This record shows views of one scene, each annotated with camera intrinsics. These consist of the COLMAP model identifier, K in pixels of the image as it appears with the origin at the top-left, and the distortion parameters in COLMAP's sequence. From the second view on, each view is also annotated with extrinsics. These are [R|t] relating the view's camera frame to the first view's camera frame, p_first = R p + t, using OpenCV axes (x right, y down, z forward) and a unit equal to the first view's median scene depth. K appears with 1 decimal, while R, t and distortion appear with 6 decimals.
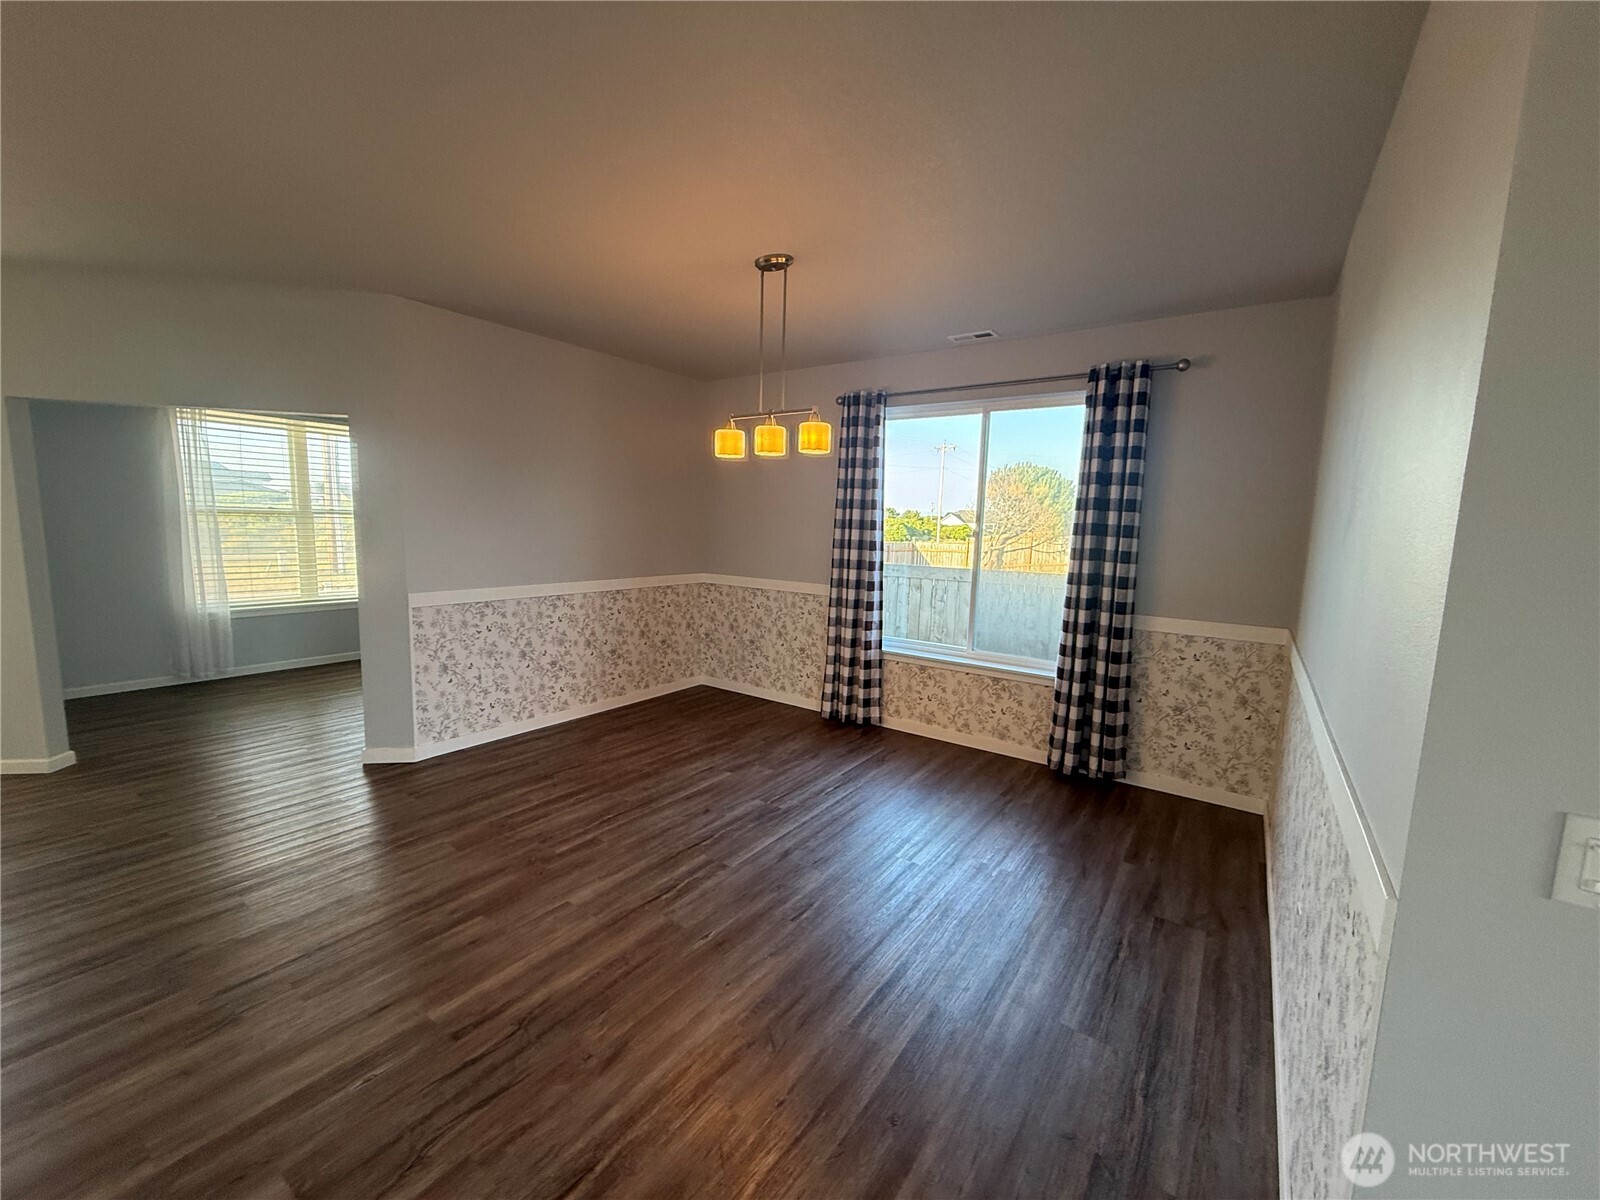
lens RADIAL K [[635.0, 0, 802.1], [0, 635.0, 607.6], [0, 0, 1]] dist [-0.002043, 0.000928]
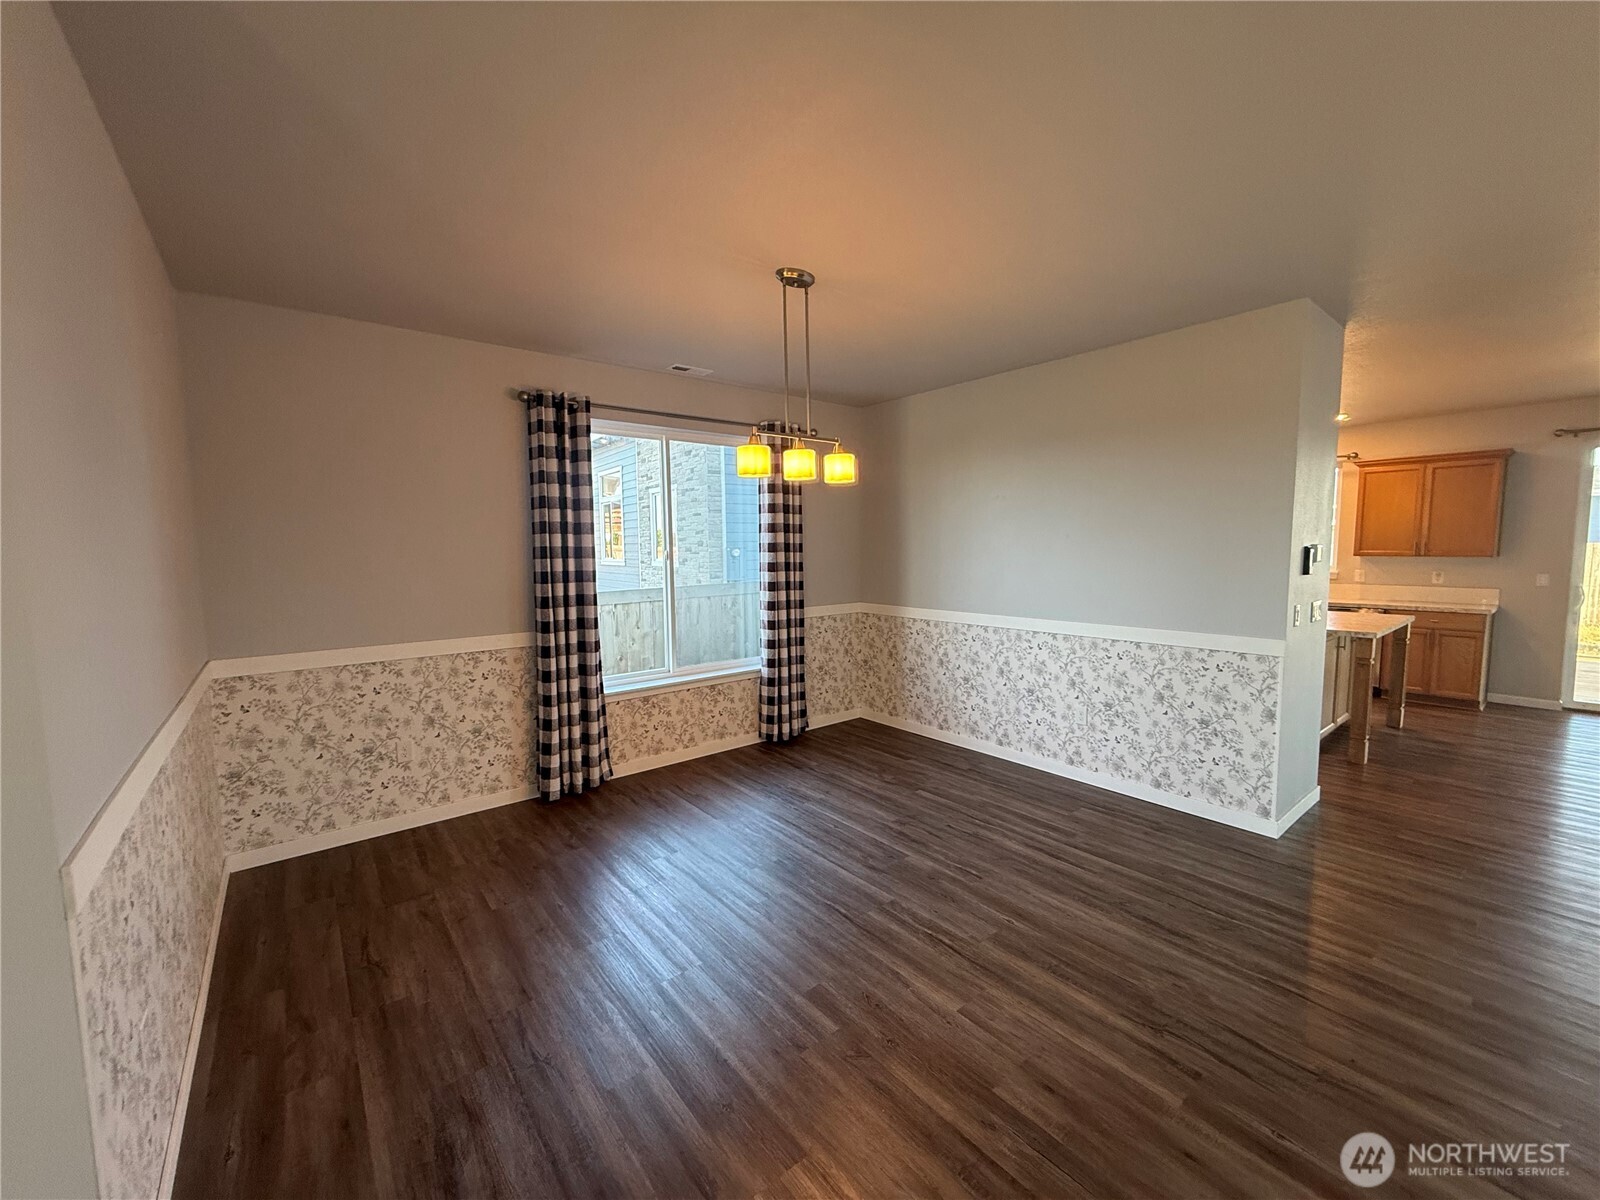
lens RADIAL K [[635.0, 0, 799.7], [0, 635.0, 601.7], [0, 0, 1]] dist [-0.002043, 0.000928]
pose [[0.271217, -0.119350, 0.955090, -0.673344], [0.147084, 0.985768, 0.081416, -0.097207], [-0.951214, 0.118397, 0.284912, 0.521548]]
